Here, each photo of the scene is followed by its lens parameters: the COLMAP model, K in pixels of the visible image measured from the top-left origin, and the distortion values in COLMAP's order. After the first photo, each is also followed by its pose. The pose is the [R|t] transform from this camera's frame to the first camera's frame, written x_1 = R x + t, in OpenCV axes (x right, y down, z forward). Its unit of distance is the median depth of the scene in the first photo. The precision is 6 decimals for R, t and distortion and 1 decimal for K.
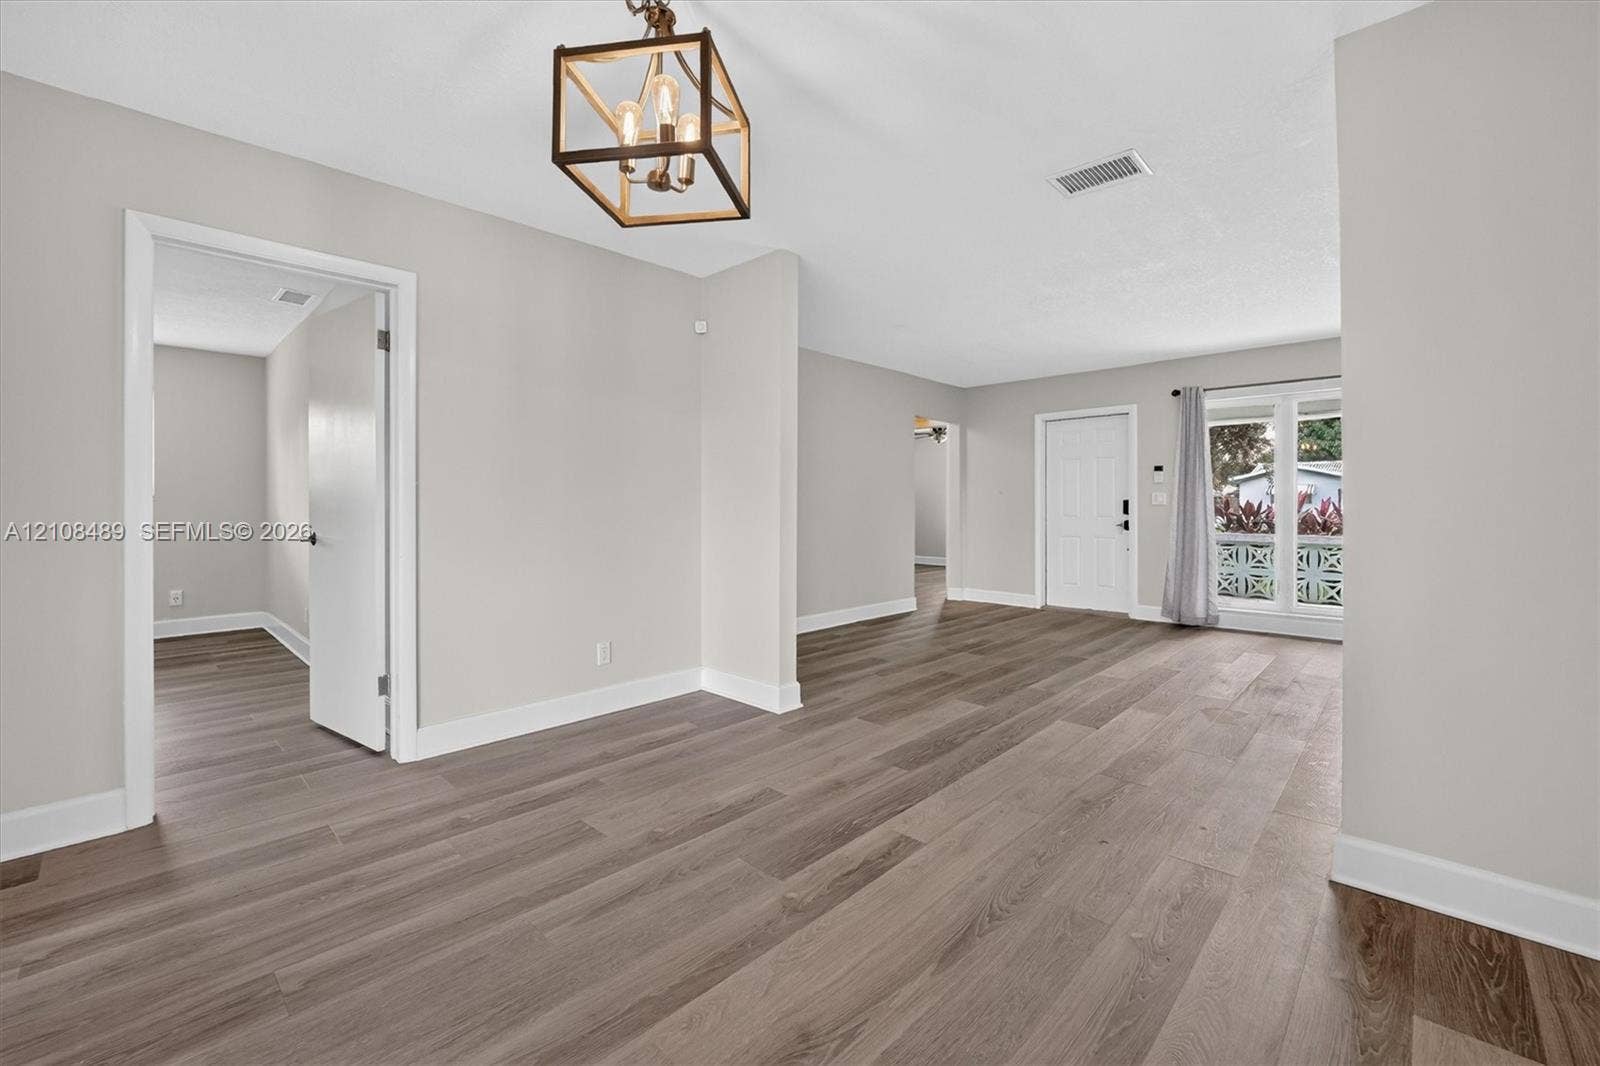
lens RADIAL K [[666.7, 0, 807.0], [0, 666.7, 511.2], [0, 0, 1]] dist [-0.020436, 0.003191]
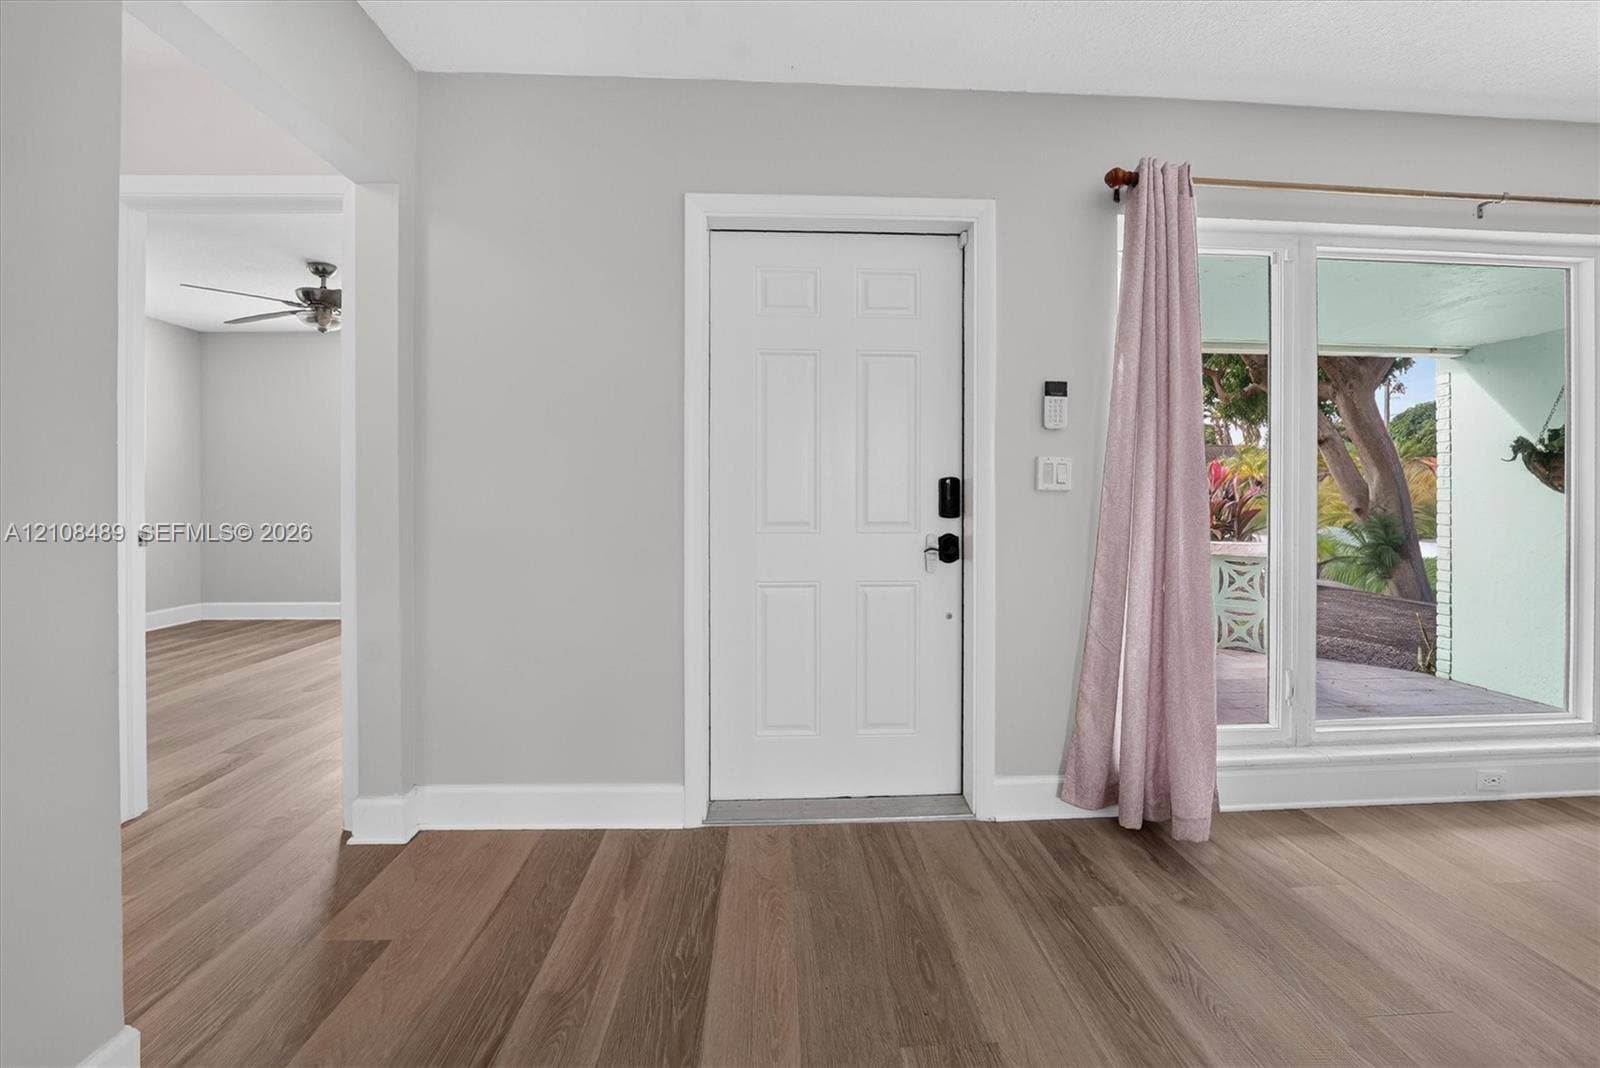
lens RADIAL K [[666.7, 0, 803.5], [0, 666.7, 494.7], [0, 0, 1]] dist [-0.020436, 0.003191]
pose [[0.683430, 0.004356, 0.730003, 0.392143], [-0.004316, 0.999989, -0.001926, -0.014784], [-0.730003, -0.001834, 0.683441, 1.889377]]
